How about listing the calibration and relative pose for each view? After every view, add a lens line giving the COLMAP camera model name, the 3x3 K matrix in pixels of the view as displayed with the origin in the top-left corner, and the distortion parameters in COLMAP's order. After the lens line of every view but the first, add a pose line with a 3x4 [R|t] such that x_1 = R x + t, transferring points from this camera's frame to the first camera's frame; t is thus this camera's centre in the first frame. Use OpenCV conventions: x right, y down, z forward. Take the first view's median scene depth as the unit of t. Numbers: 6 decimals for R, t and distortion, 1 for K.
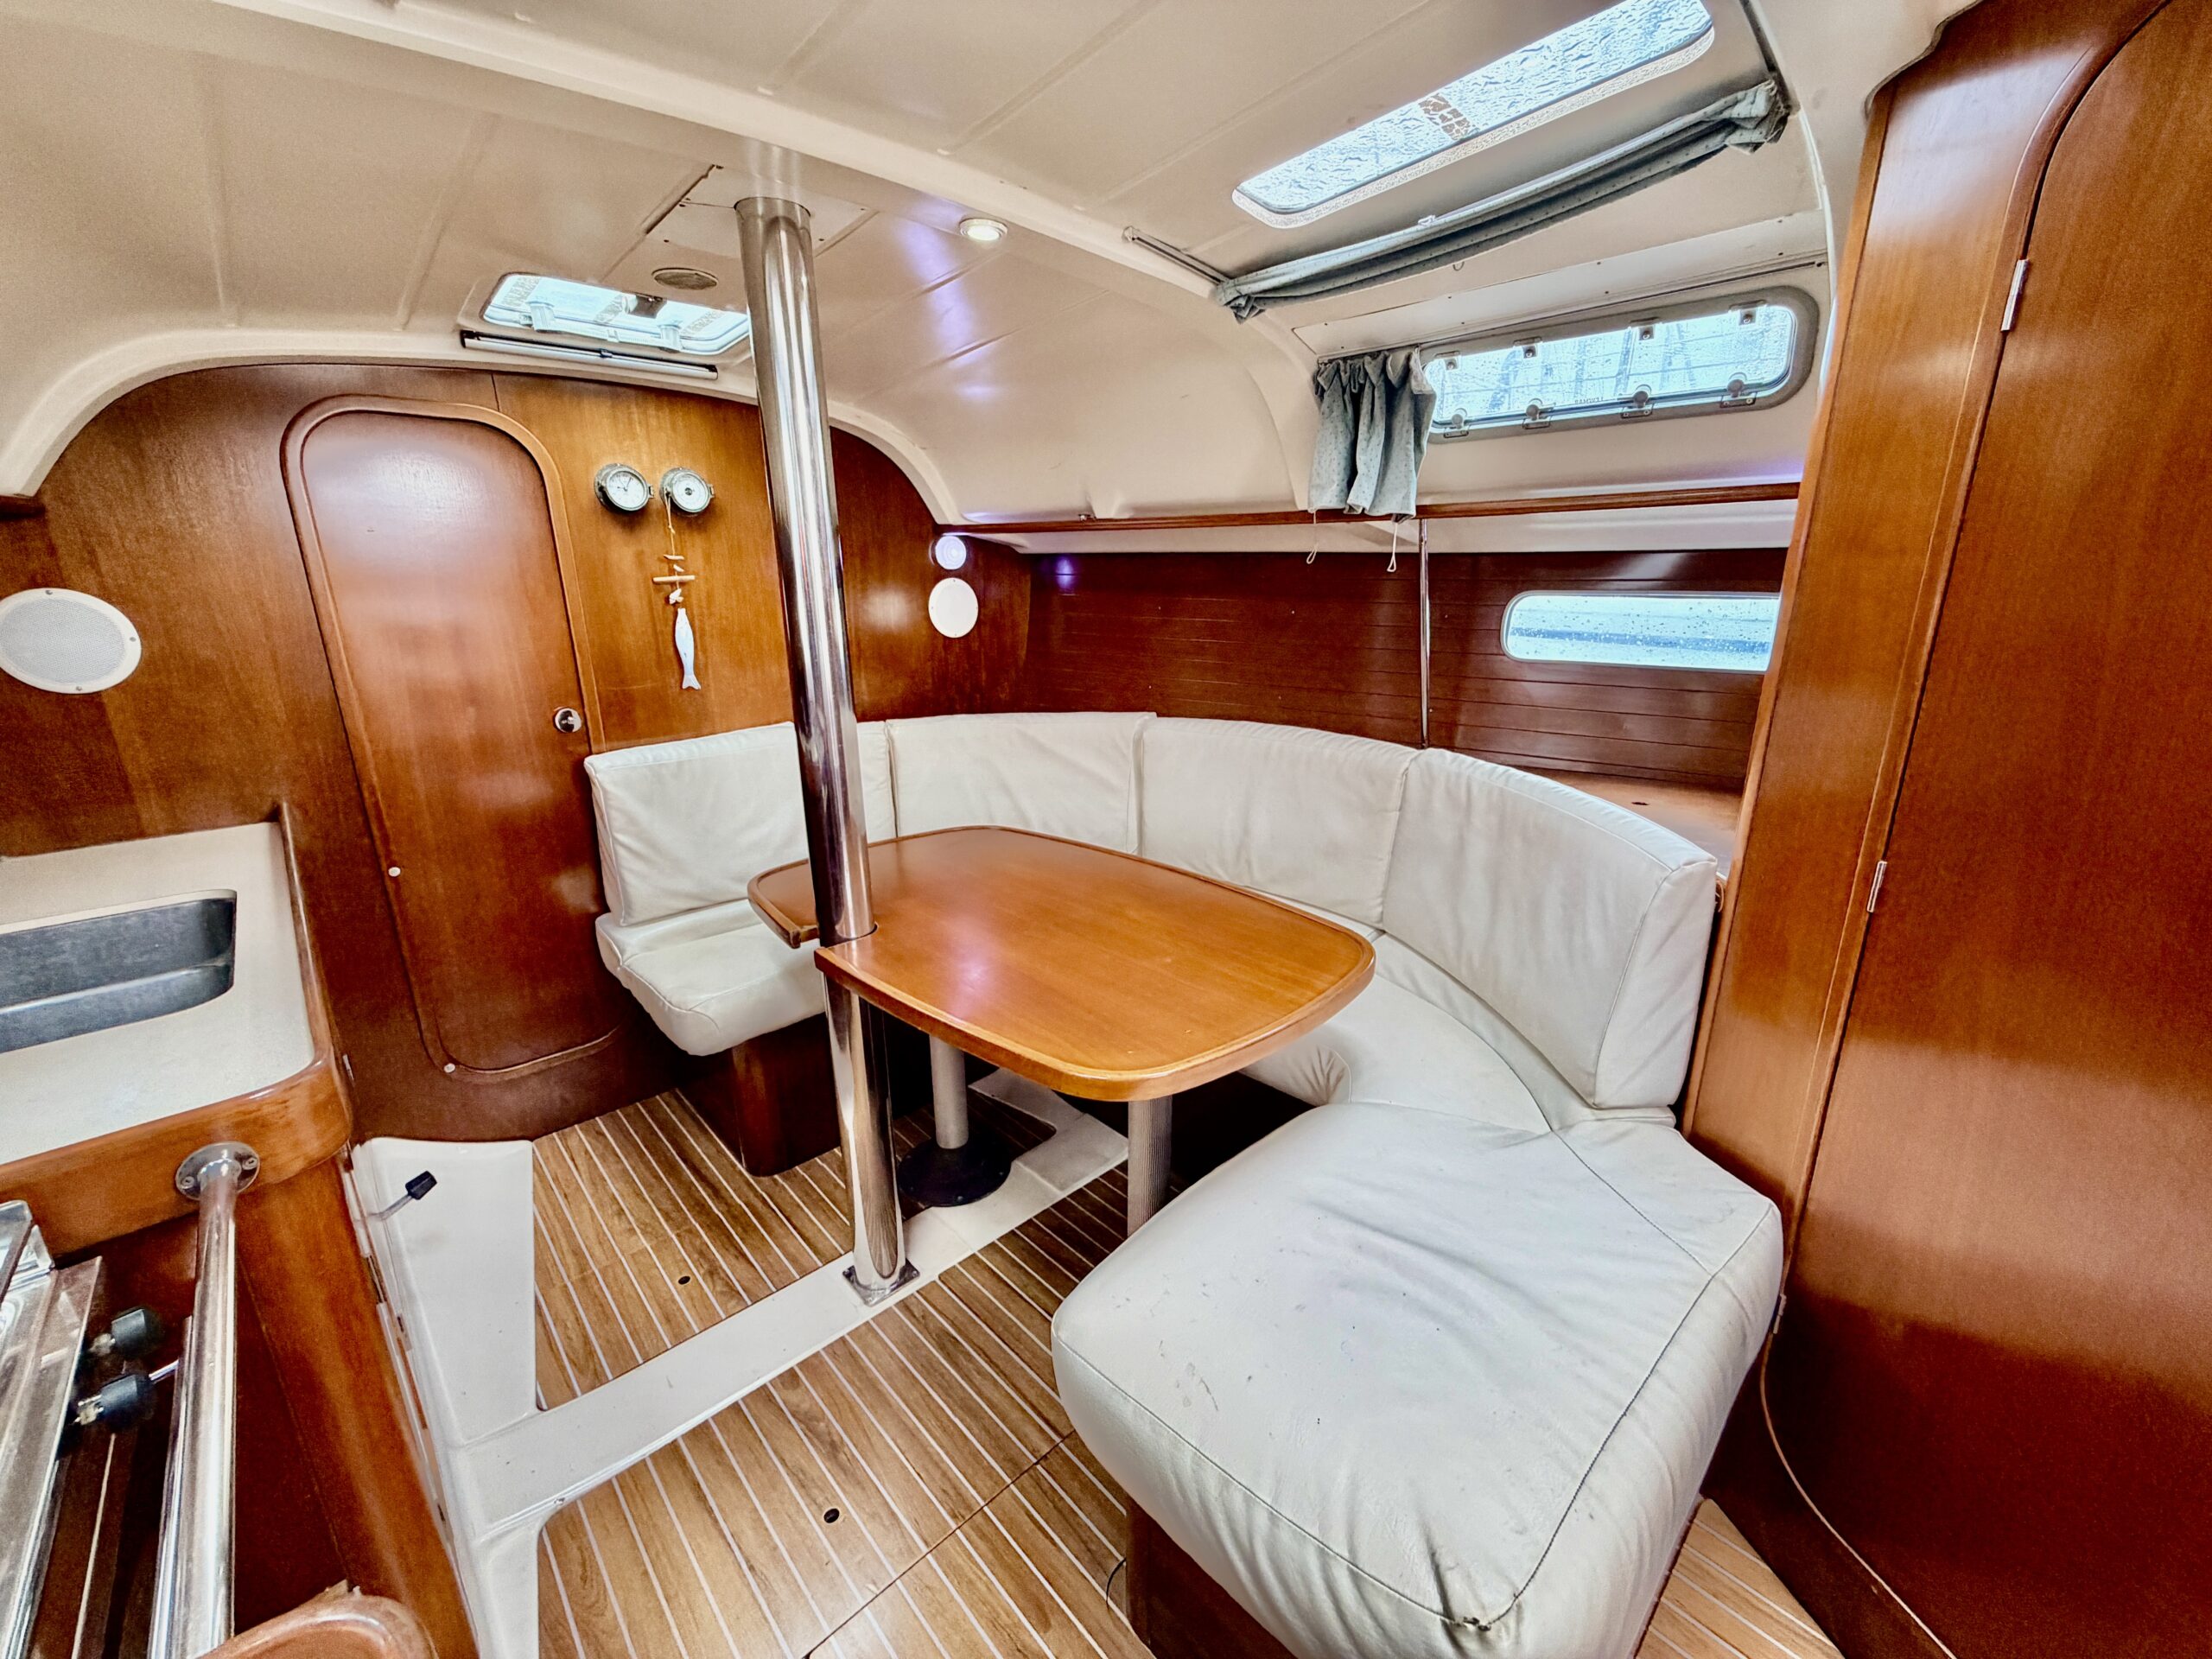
lens RADIAL K [[887.4, 0, 1100.5], [0, 887.4, 829.3], [0, 0, 1]] dist [0.000596, 0.000432]
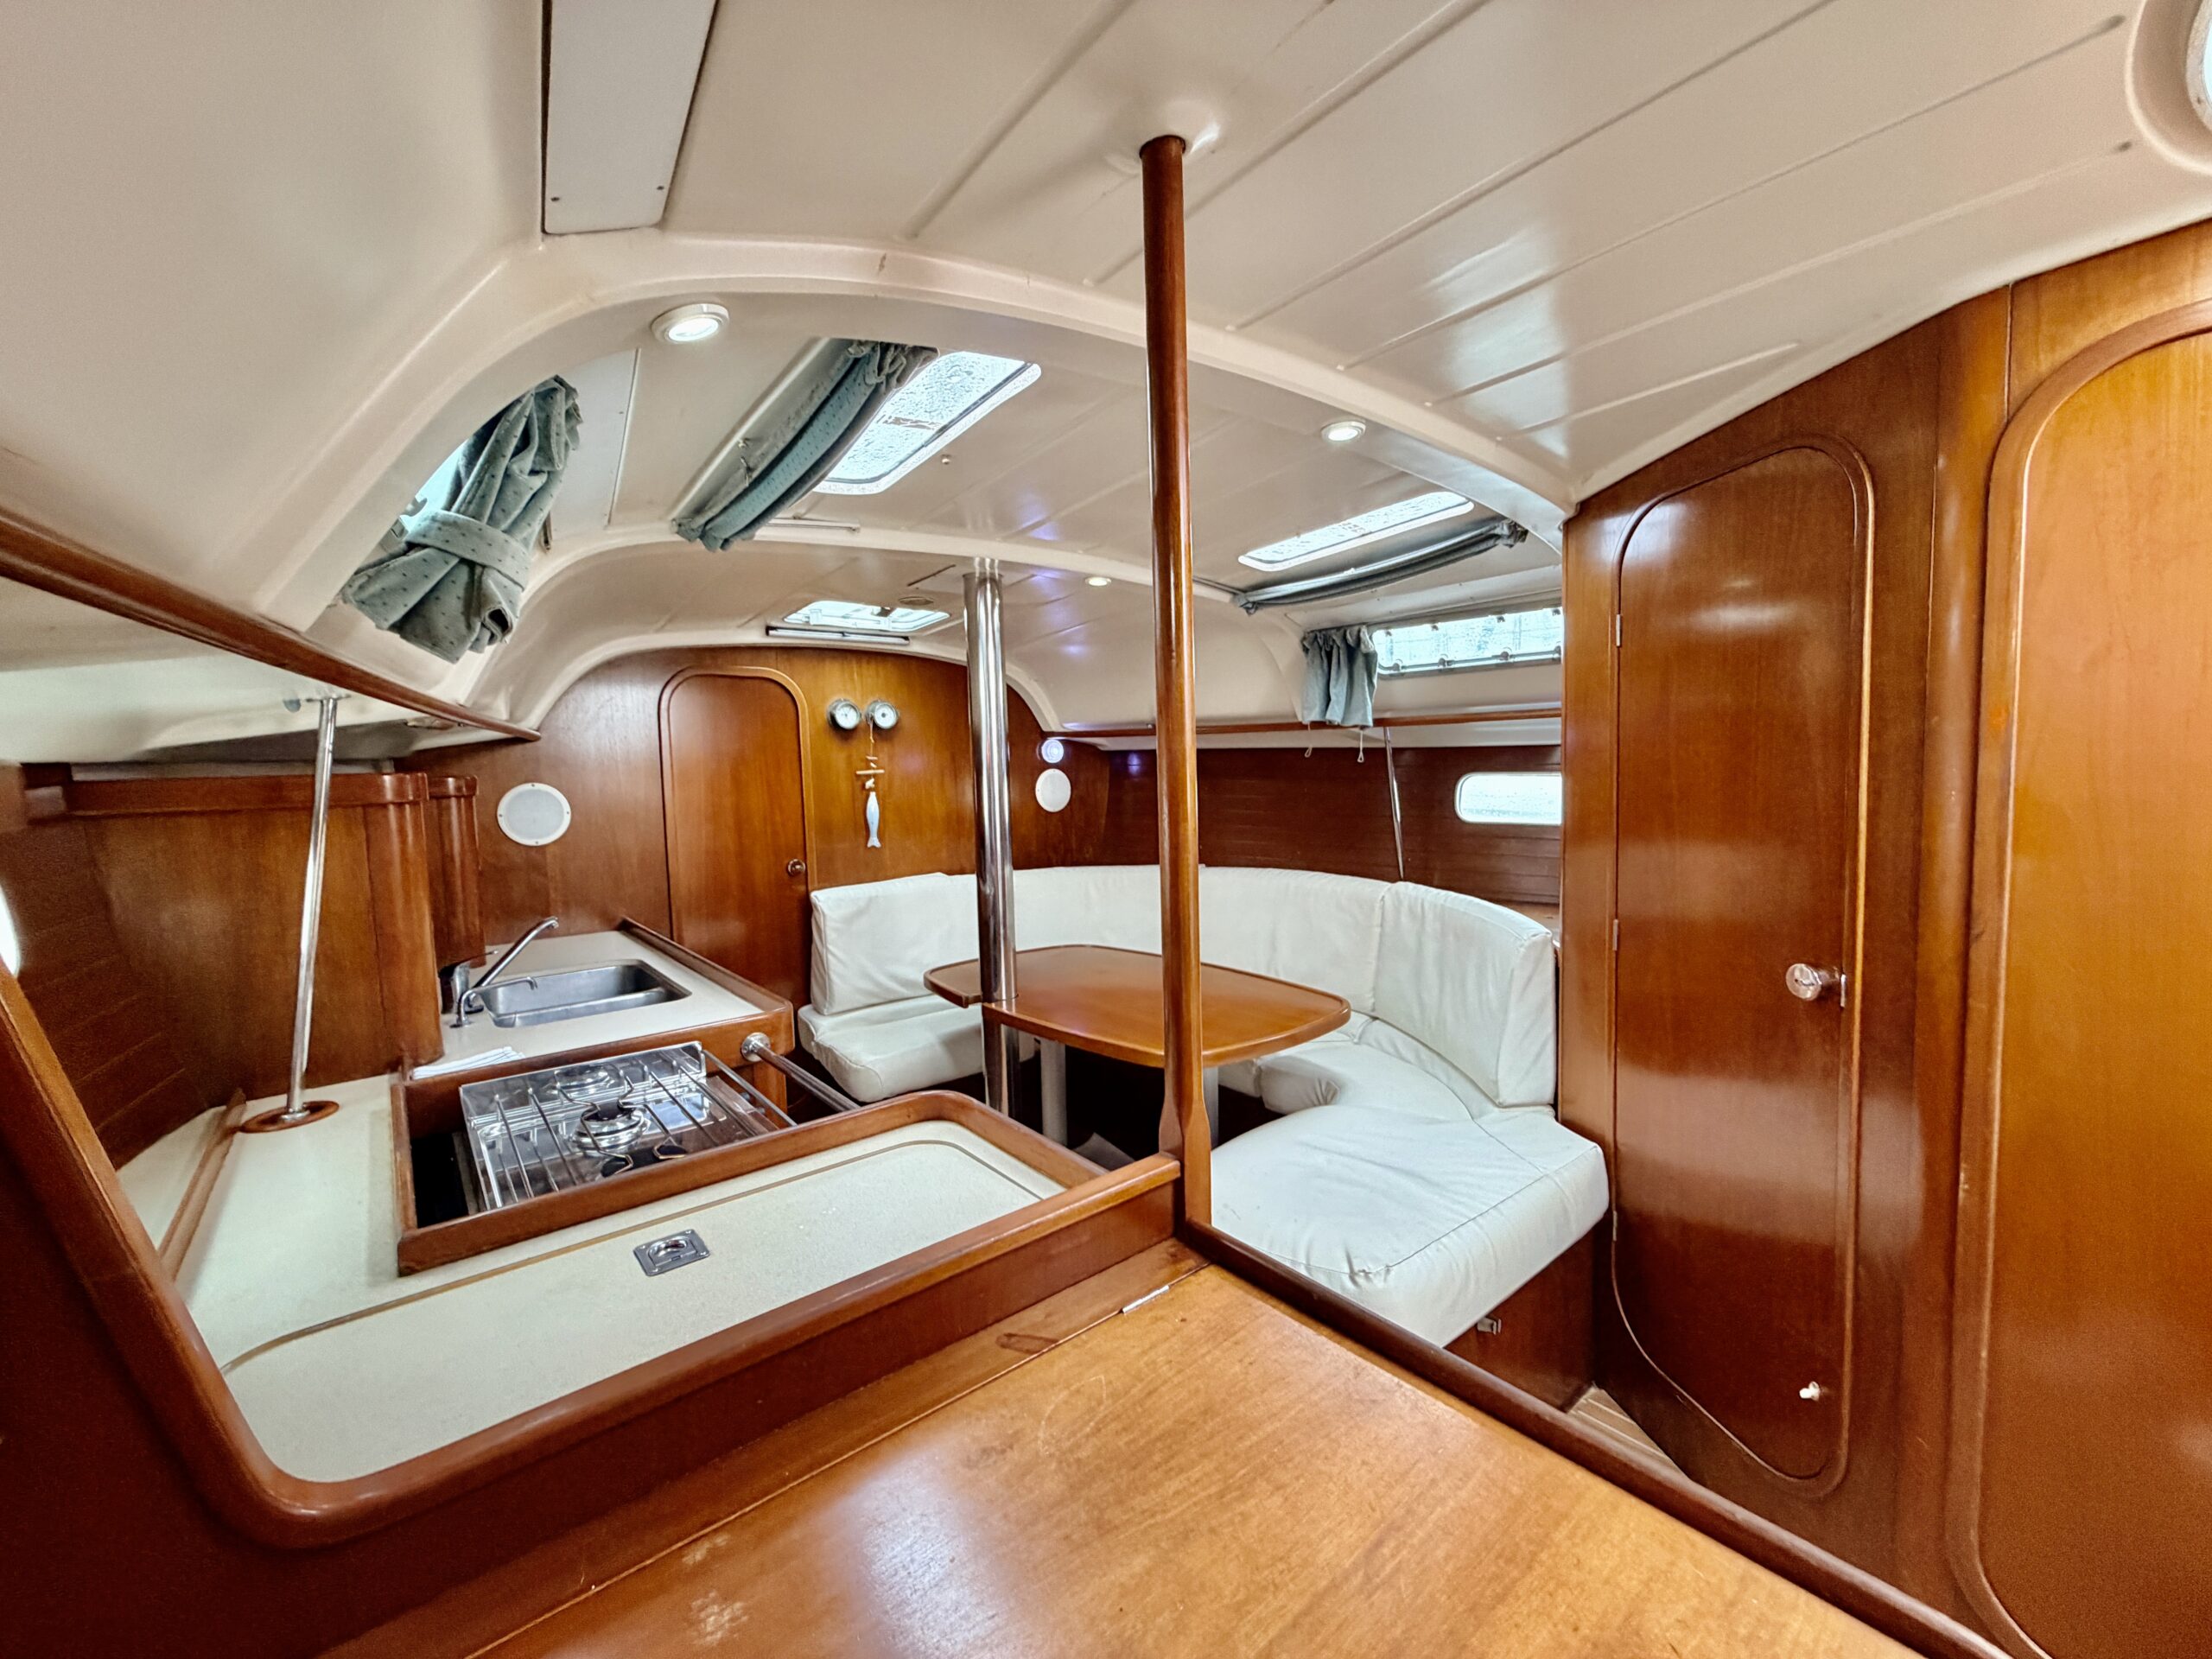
lens RADIAL K [[882.7, 0, 1098.6], [0, 882.7, 824.0], [0, 0, 1]] dist [0.001202, 0.000415]
pose [[0.997799, -0.008785, -0.065726, -0.013793], [-0.005113, 0.978042, -0.208346, 0.126894], [0.066113, 0.208223, 0.975844, -0.467438]]
